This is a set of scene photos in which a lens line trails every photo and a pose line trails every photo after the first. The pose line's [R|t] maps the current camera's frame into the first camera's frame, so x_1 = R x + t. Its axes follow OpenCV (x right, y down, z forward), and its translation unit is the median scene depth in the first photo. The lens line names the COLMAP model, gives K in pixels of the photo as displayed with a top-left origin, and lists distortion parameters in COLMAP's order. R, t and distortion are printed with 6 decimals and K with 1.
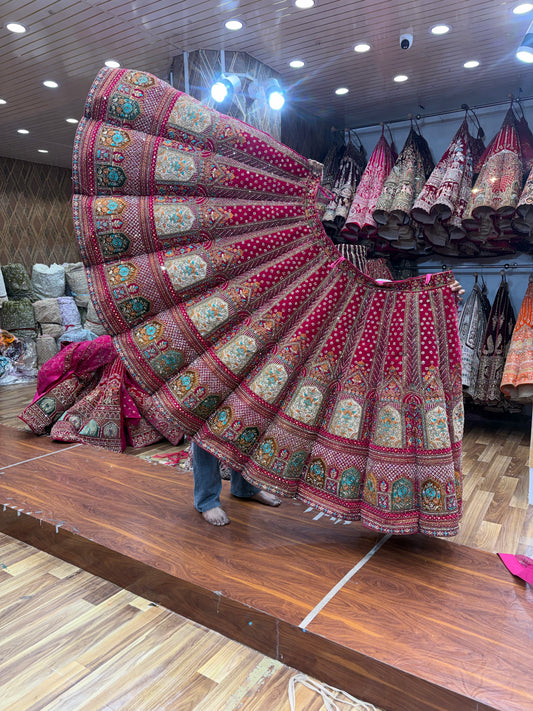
lens RADIAL K [[526.9, 0, 265.4], [0, 526.9, 355.4], [0, 0, 1]] dist [0.037313, -0.043145]
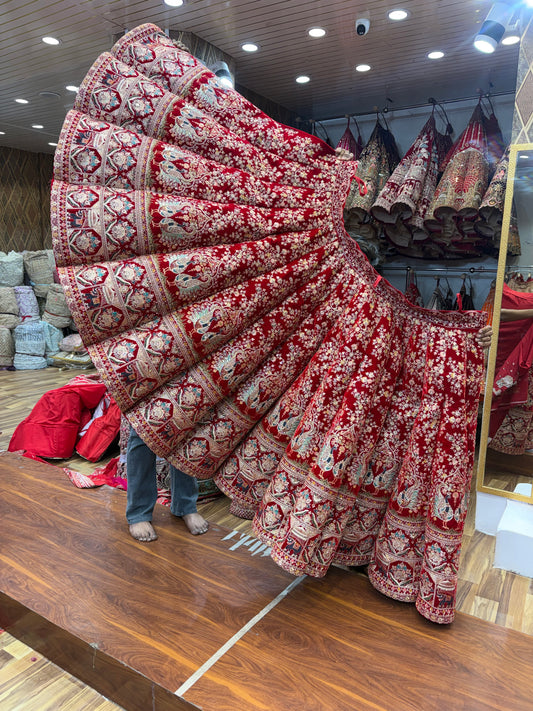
lens RADIAL K [[527.1, 0, 262.9], [0, 527.1, 351.5], [0, 0, 1]] dist [0.029846, -0.037516]
pose [[0.999444, 0.026371, 0.020412, 0.082892], [-0.026536, 0.999617, 0.007873, -0.025066], [-0.020196, -0.008411, 0.999761, 0.069161]]
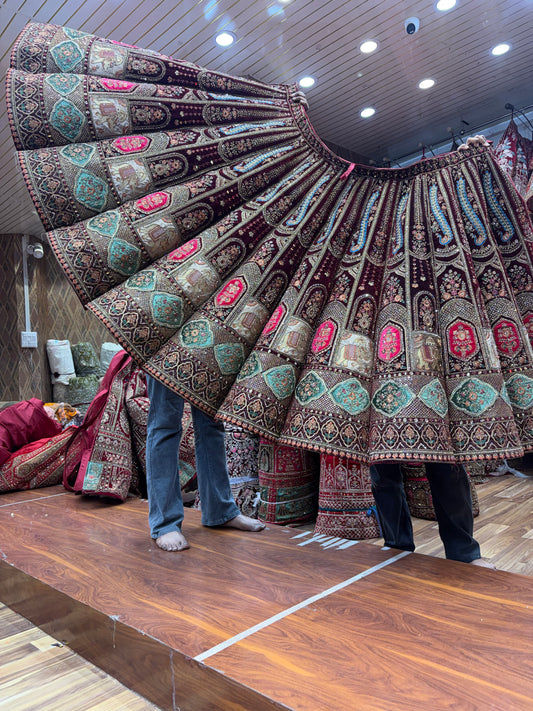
lens RADIAL K [[531.3, 0, 264.9], [0, 531.3, 356.6], [0, 0, 1]] dist [0.044625, -0.055189]
pose [[0.978254, -0.074860, -0.193429, 0.145594], [0.037389, 0.980964, -0.190554, 0.132030], [0.204011, 0.179178, 0.962432, 0.151119]]
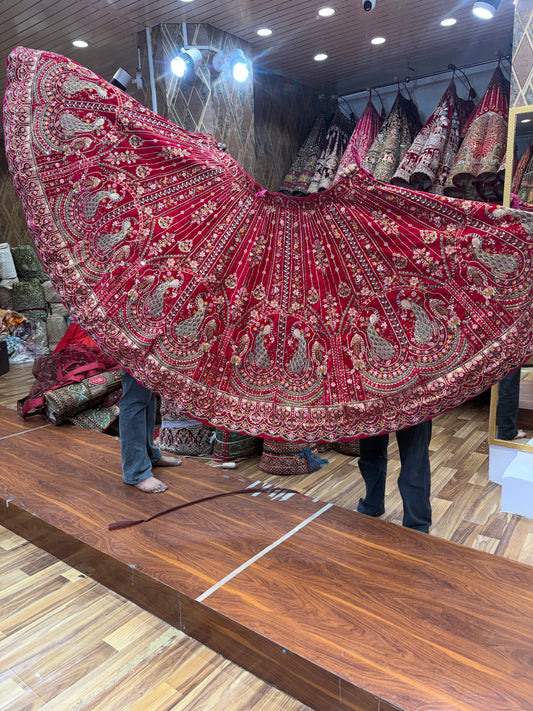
lens RADIAL K [[526.9, 0, 265.4], [0, 526.9, 355.4], [0, 0, 1]] dist [0.037313, -0.043145]
pose [[0.997138, -0.013751, -0.074343, 0.135184], [0.017492, 0.998601, 0.049898, -0.007026], [0.073553, -0.051055, 0.995984, 0.001692]]
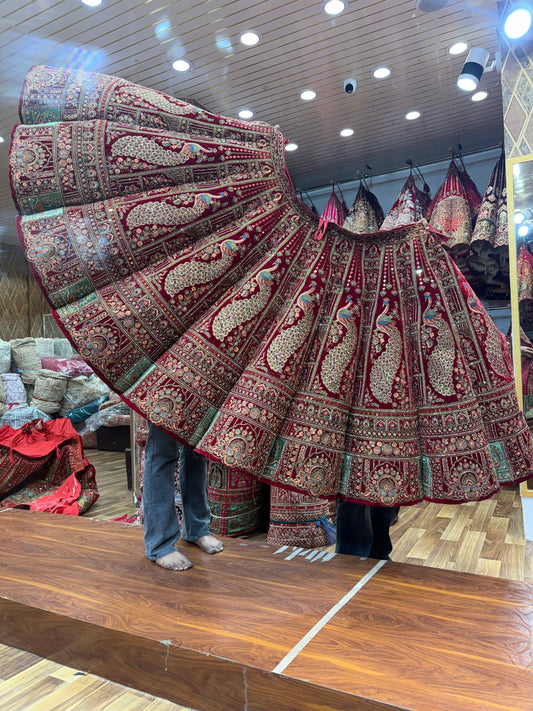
lens RADIAL K [[528.8, 0, 266.5], [0, 528.8, 355.5], [0, 0, 1]] dist [0.030875, -0.034067]
pose [[0.996524, -0.032721, 0.076611, 0.005106], [0.045982, 0.982899, -0.178312, 0.098028], [-0.069466, 0.181215, 0.980987, 0.085561]]
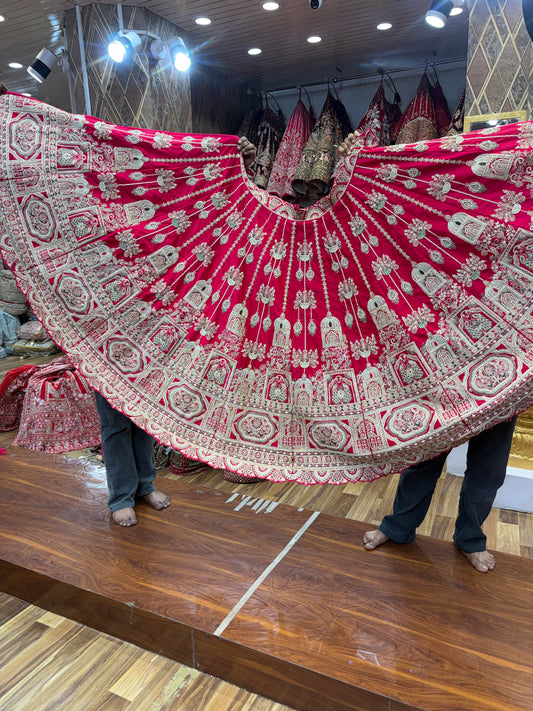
lens RADIAL K [[526.9, 0, 265.4], [0, 526.9, 355.4], [0, 0, 1]] dist [0.037313, -0.043145]
pose [[0.991988, -0.048830, 0.116514, 0.032923], [0.041040, 0.996817, 0.068347, -0.026932], [-0.119480, -0.063018, 0.990835, 0.031000]]
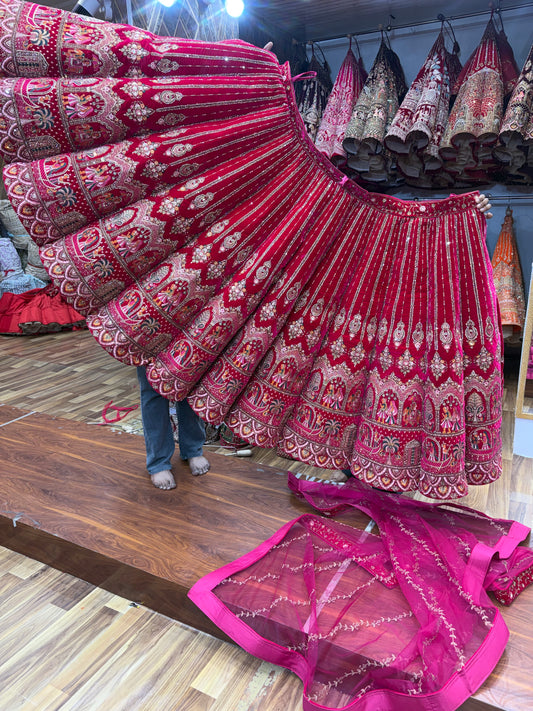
lens RADIAL K [[526.9, 0, 265.4], [0, 526.9, 355.4], [0, 0, 1]] dist [0.037313, -0.043145]
pose [[0.995639, -0.043594, 0.082481, -0.025131], [0.032622, 0.990980, 0.129980, -0.034329], [-0.087404, -0.126722, 0.988080, 0.083591]]
